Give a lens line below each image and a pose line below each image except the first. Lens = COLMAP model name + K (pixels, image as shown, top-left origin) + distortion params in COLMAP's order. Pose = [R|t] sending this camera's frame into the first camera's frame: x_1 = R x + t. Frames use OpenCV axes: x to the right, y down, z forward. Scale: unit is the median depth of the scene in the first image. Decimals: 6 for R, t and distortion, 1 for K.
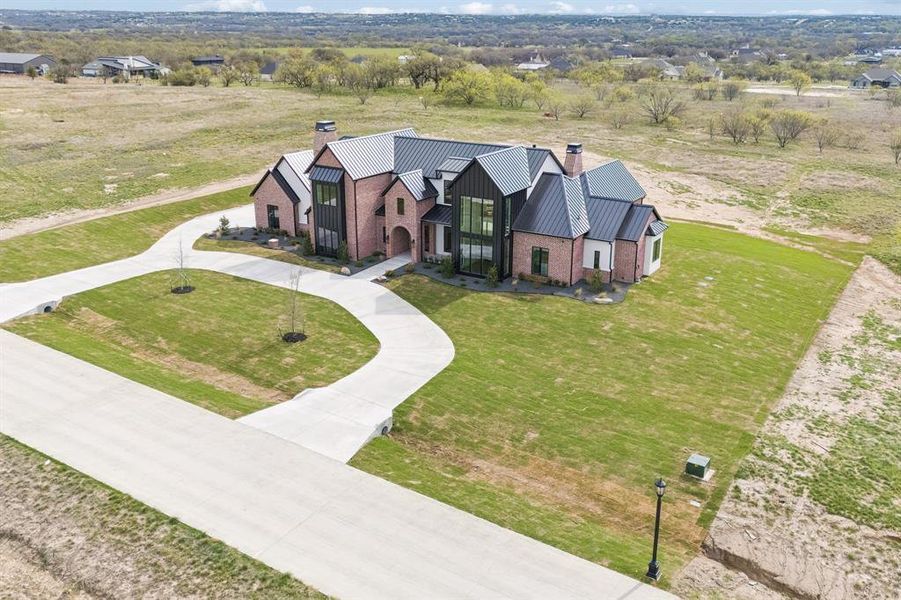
lens RADIAL K [[799.8, 0, 452.0], [0, 799.8, 301.9], [0, 0, 1]] dist [-0.006364, -0.001256]
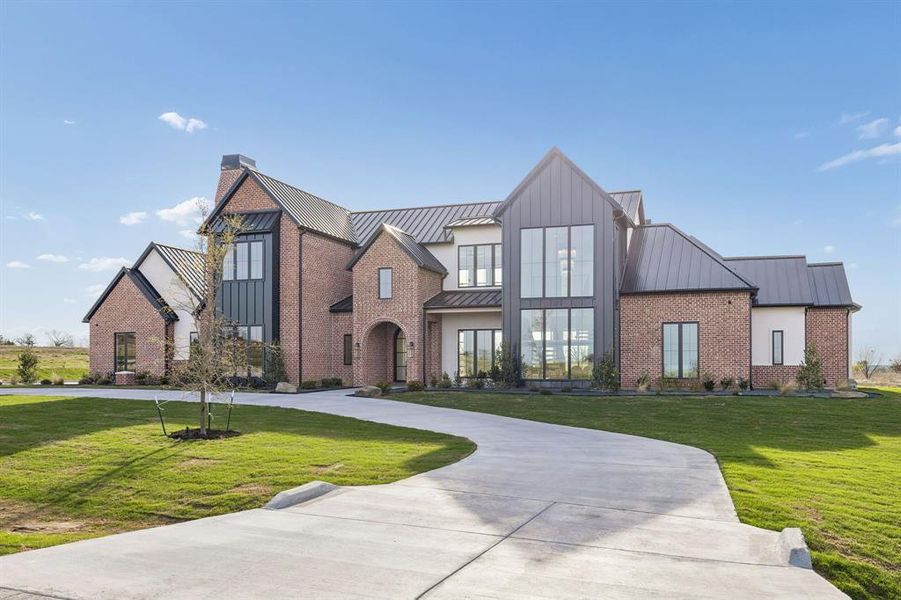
lens RADIAL K [[799.8, 0, 452.0], [0, 799.8, 301.9], [0, 0, 1]] dist [-0.006364, -0.001256]
pose [[0.982397, 0.001650, 0.186799, -0.117765], [0.071442, 0.920626, -0.383853, 0.097720], [-0.172606, 0.390441, 0.904303, 0.506179]]
